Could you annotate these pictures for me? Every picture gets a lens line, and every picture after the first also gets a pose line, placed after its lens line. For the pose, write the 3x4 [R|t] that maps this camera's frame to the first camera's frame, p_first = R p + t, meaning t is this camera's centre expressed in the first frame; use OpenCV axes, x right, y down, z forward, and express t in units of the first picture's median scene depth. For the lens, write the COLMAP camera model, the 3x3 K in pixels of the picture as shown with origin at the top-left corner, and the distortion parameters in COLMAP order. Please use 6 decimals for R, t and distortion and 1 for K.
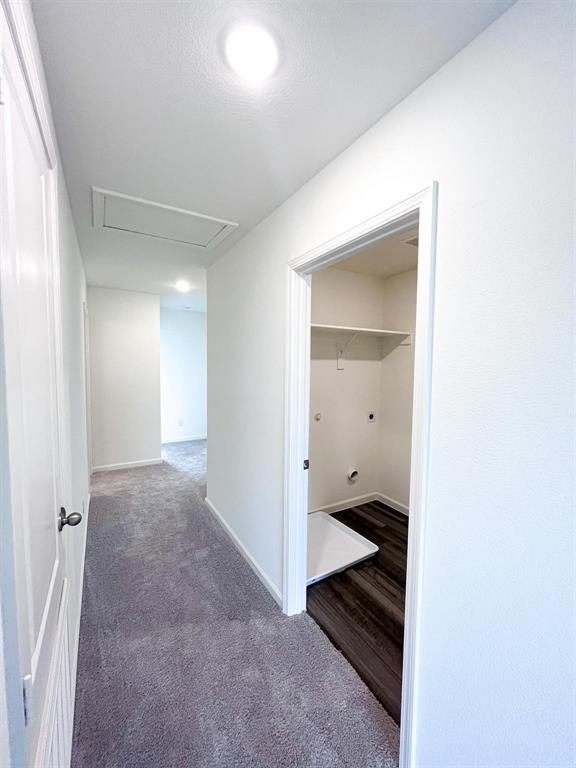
lens RADIAL K [[313.2, 0, 290.5], [0, 313.2, 381.7], [0, 0, 1]] dist [-0.003902, 0.000250]
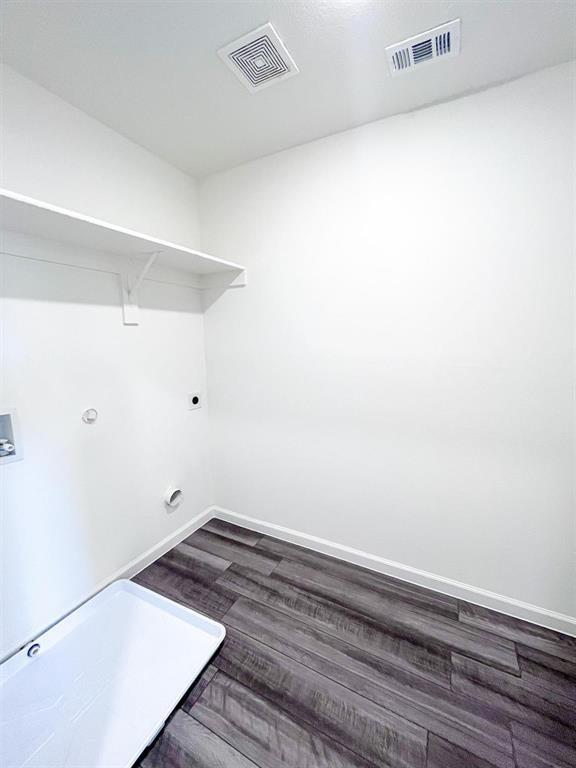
lens RADIAL K [[313.2, 0, 290.9], [0, 313.2, 383.4], [0, 0, 1]] dist [-0.003902, 0.000250]
pose [[0.853112, -0.097575, 0.512522, 0.108098], [0.059321, 0.994126, 0.090522, 0.030793], [-0.518344, -0.046822, 0.853890, 0.378412]]
